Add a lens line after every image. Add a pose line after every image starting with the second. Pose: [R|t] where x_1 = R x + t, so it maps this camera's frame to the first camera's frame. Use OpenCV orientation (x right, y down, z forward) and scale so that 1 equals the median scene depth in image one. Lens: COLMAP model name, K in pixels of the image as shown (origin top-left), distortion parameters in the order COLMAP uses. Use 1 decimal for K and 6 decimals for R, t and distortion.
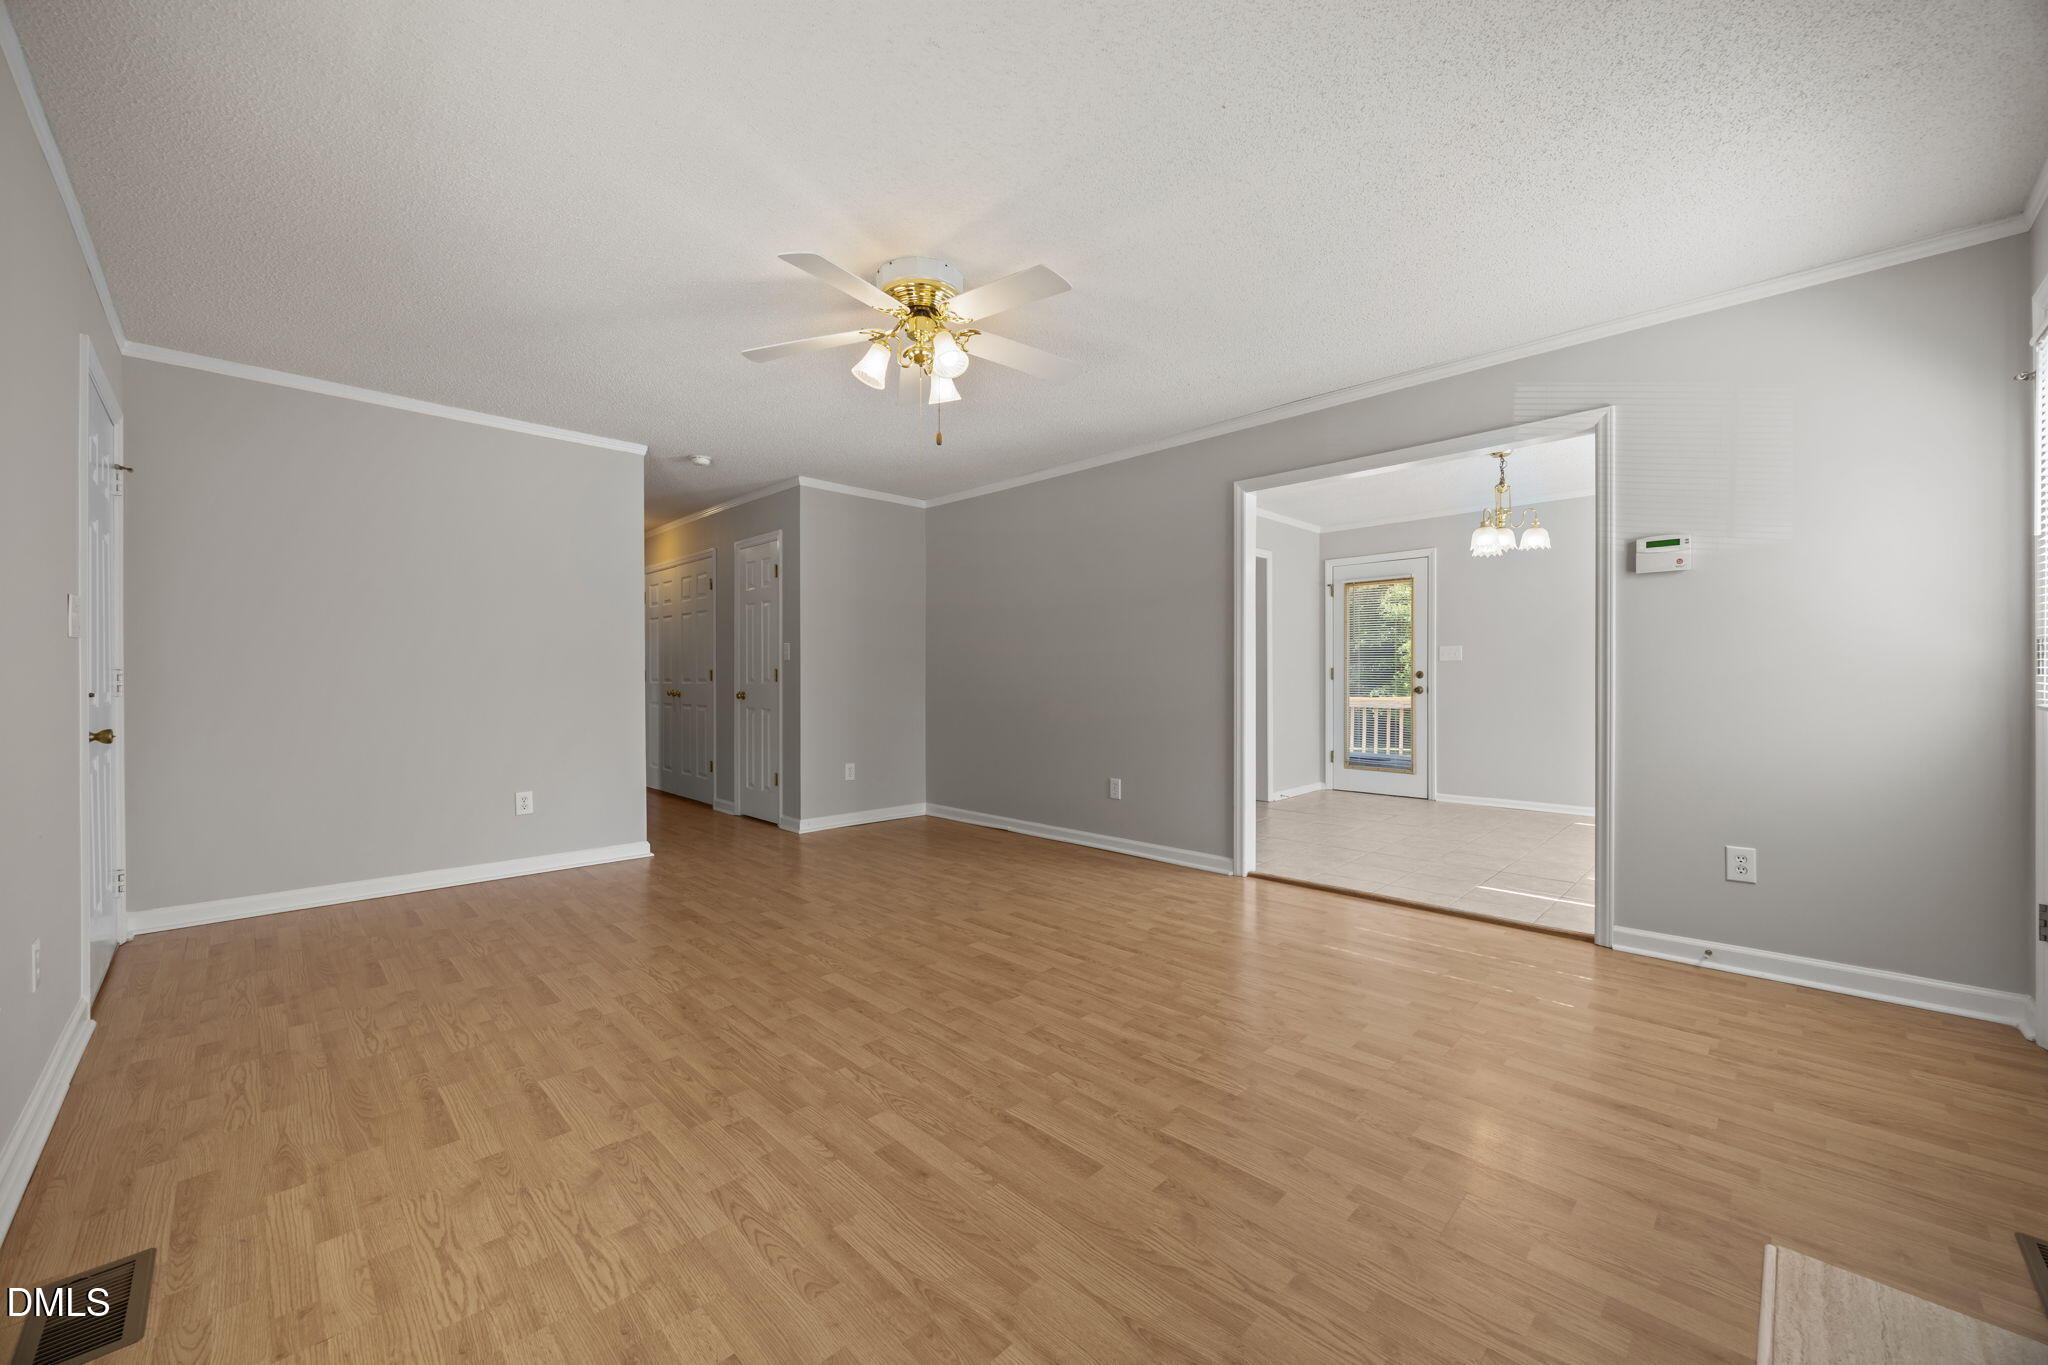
lens RADIAL K [[778.8, 0, 1032.9], [0, 778.8, 681.9], [0, 0, 1]] dist [-0.006950, 0.000516]
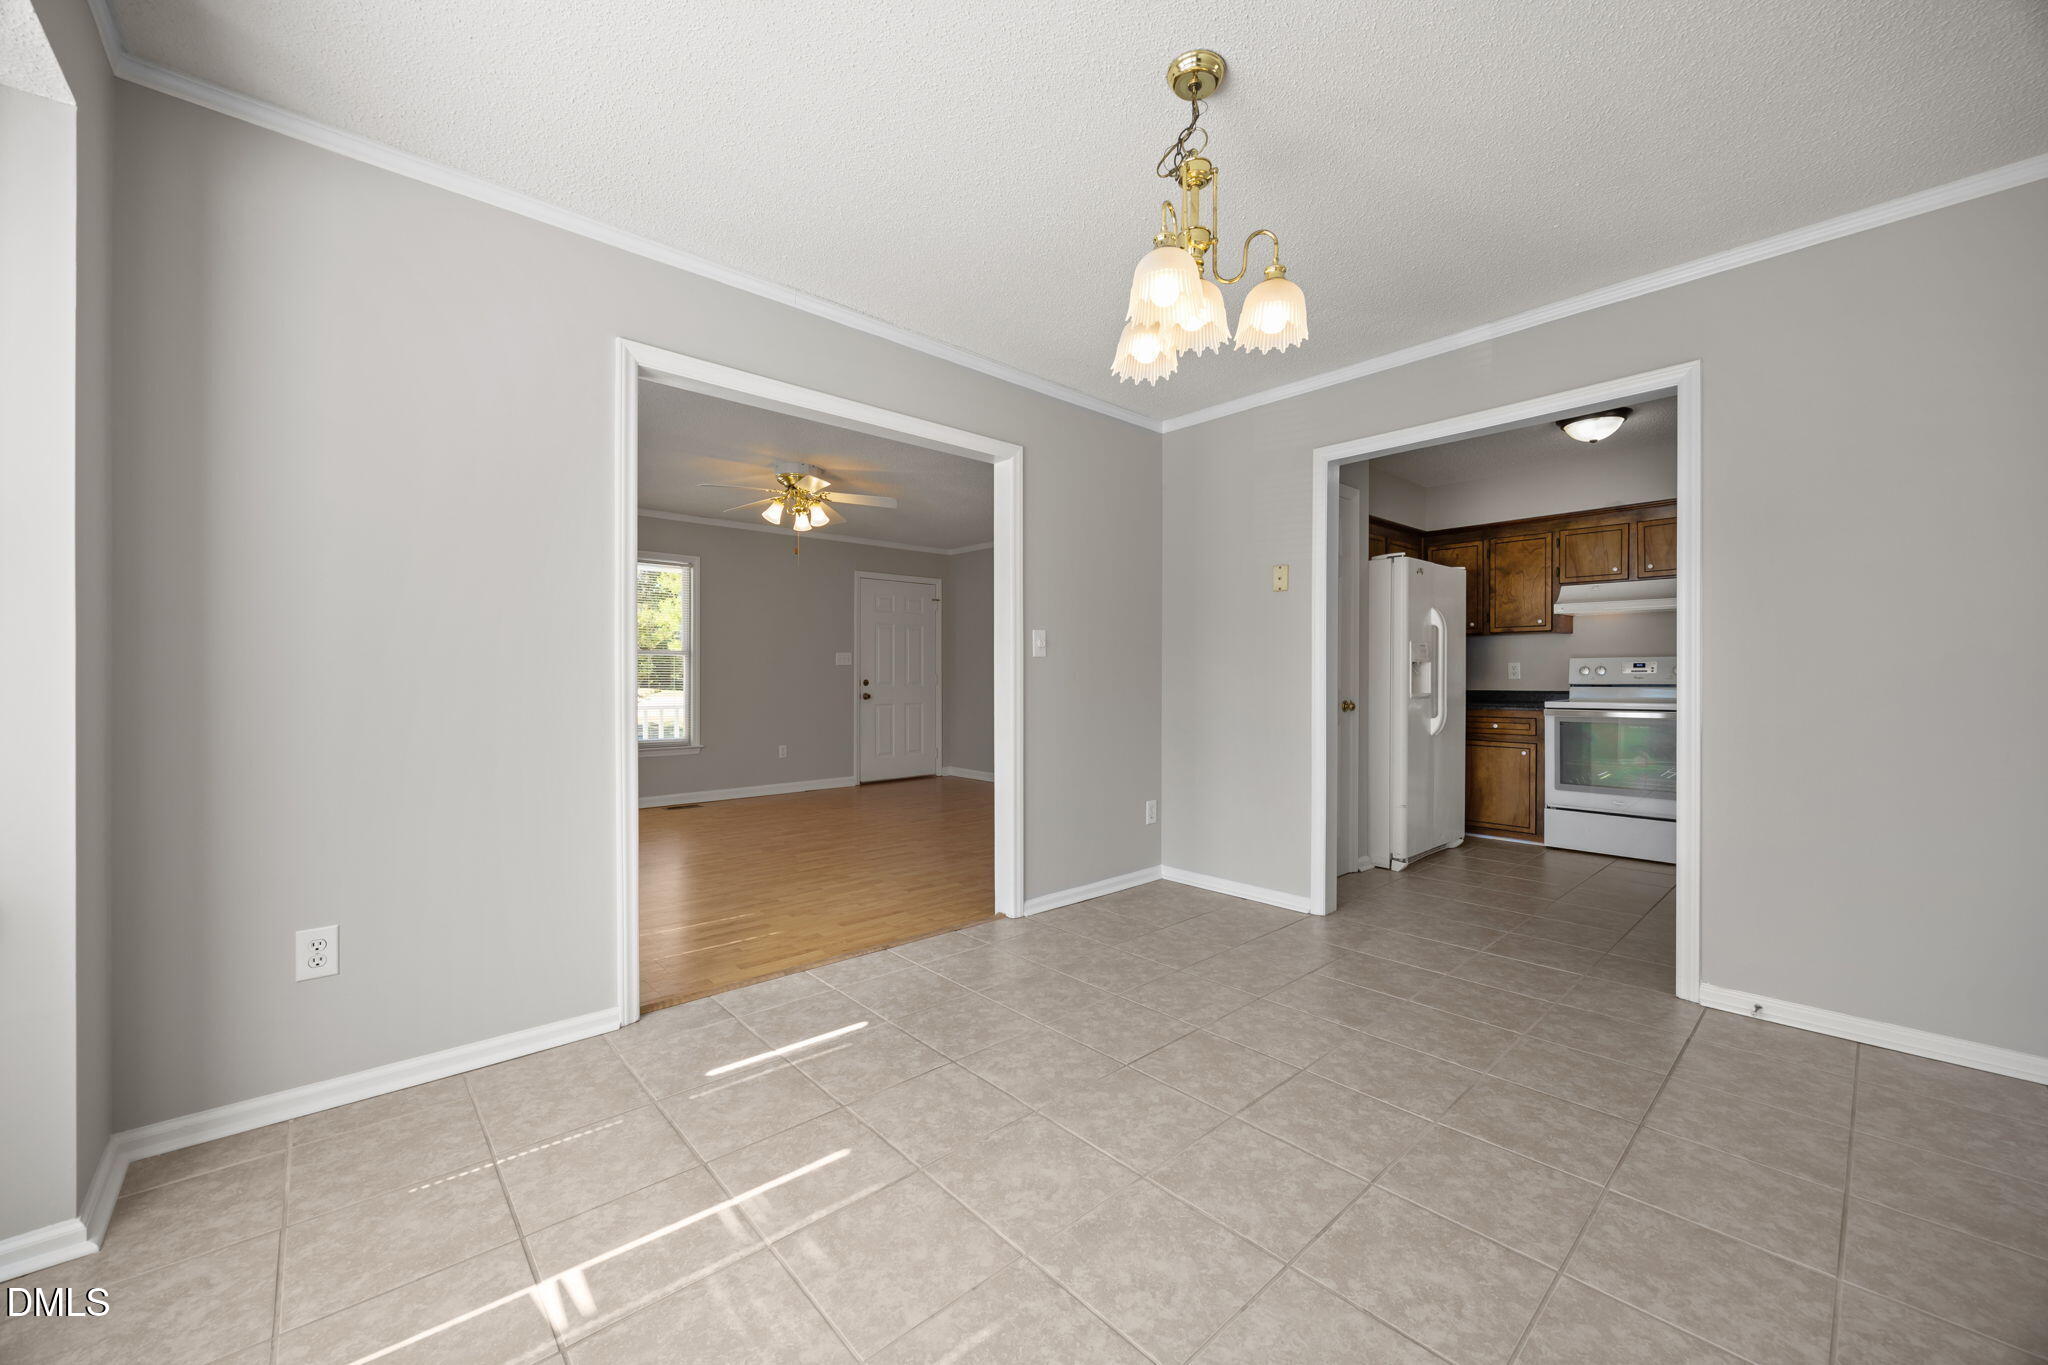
lens RADIAL K [[778.8, 0, 1029.5], [0, 778.8, 677.3], [0, 0, 1]] dist [-0.006950, 0.000516]
pose [[-0.056120, 0.003868, -0.998417, 1.872771], [-0.006428, 0.999970, 0.004235, -0.023319], [0.998403, 0.006656, -0.056093, 1.813819]]
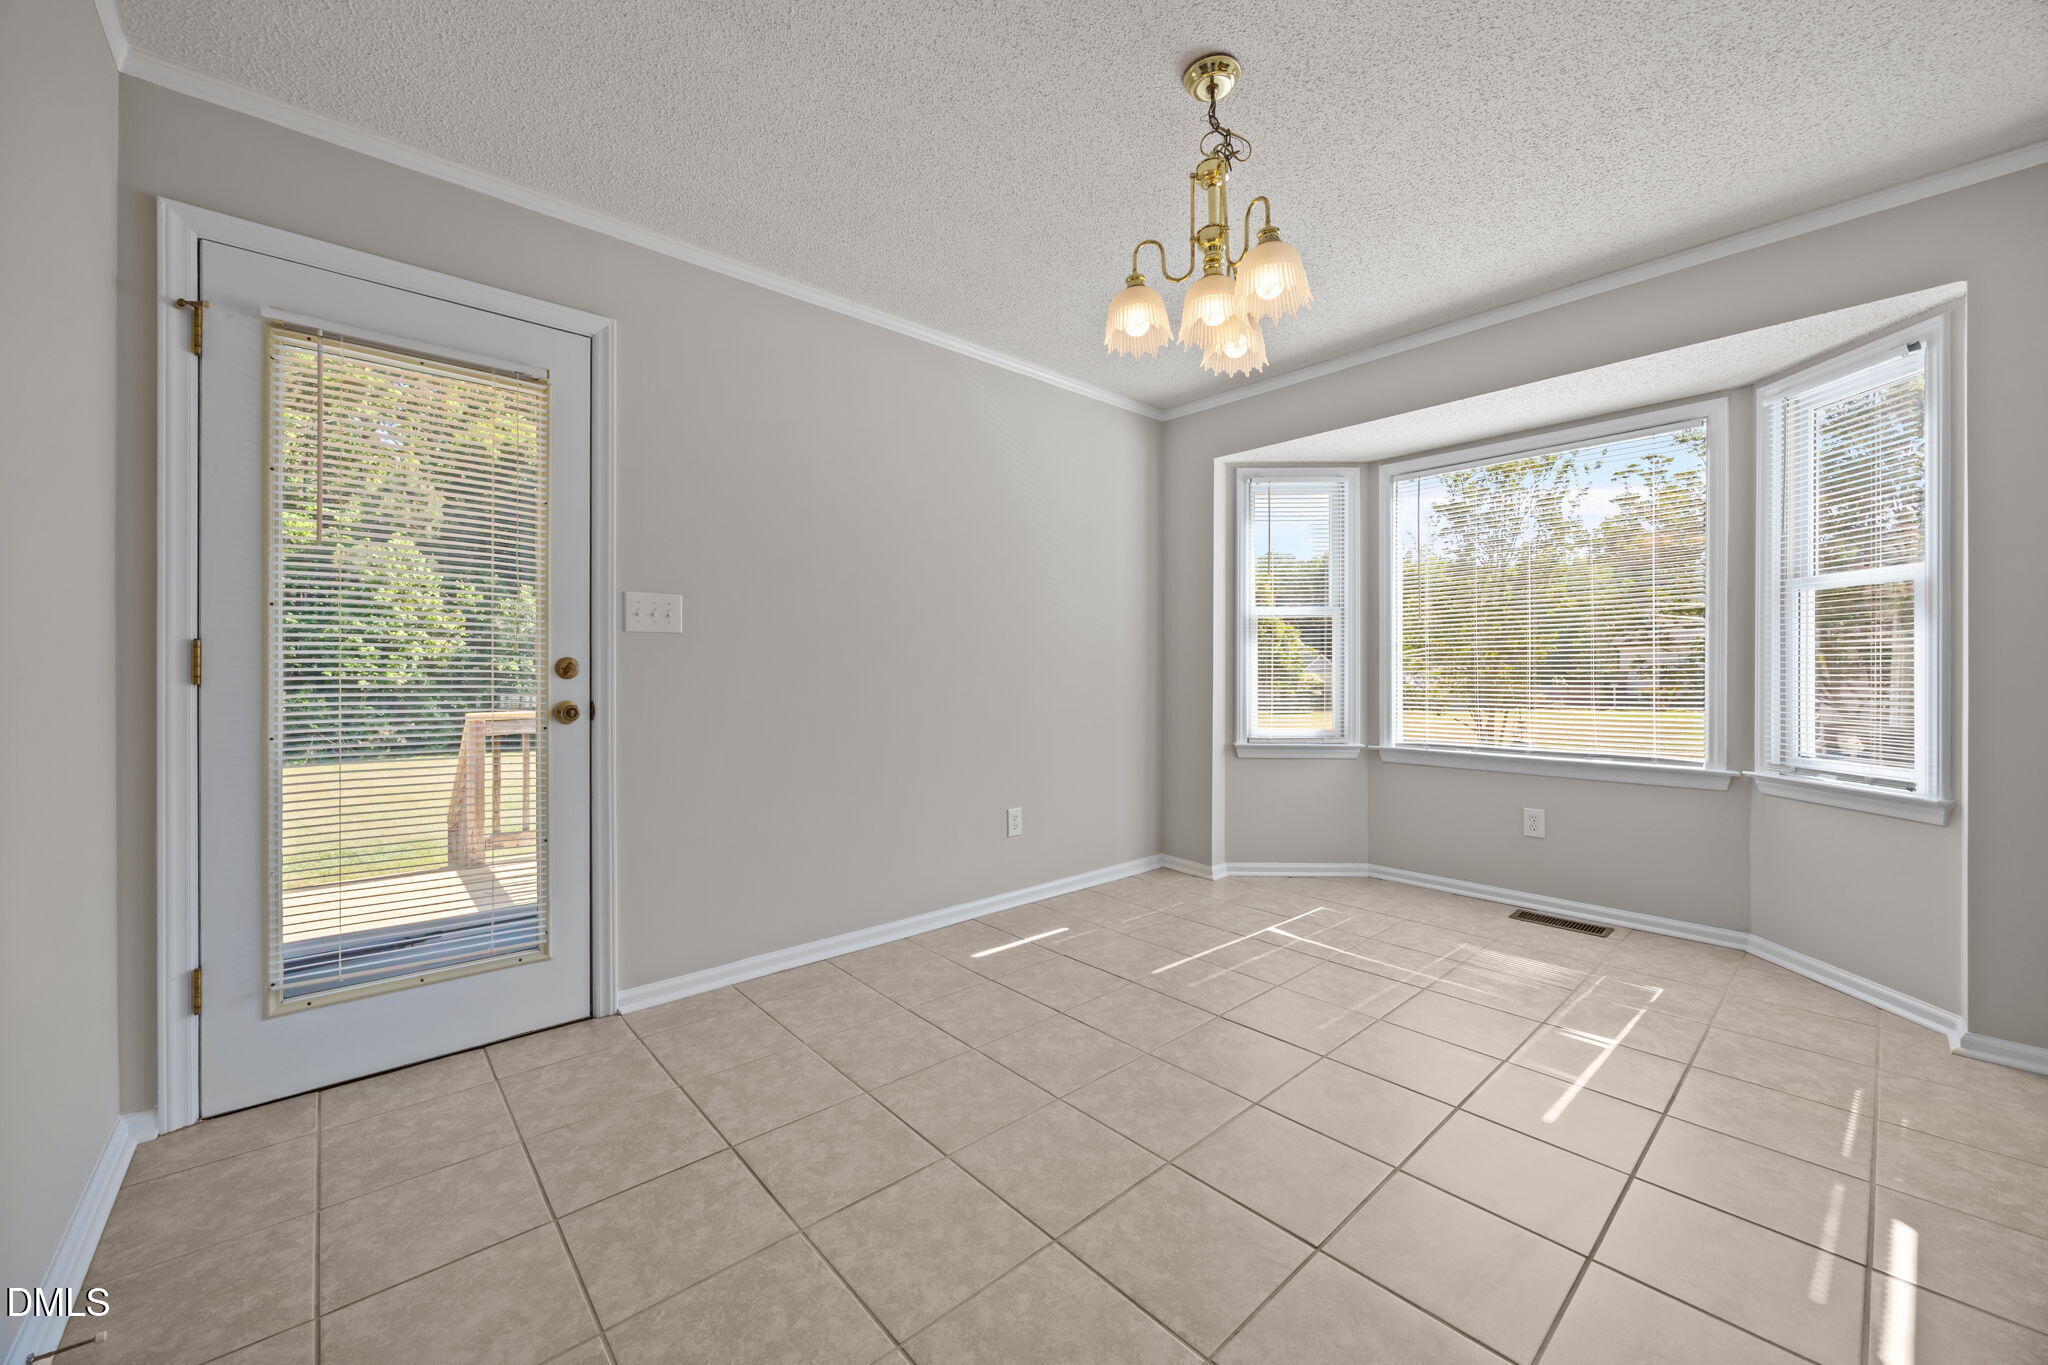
lens RADIAL K [[778.8, 0, 1029.3], [0, 778.8, 673.4], [0, 0, 1]] dist [-0.006950, 0.000516]
pose [[0.055964, -0.001367, 0.998432, 0.431134], [0.007404, 0.999972, 0.000954, -0.015089], [-0.998405, 0.007339, 0.055973, 2.053151]]
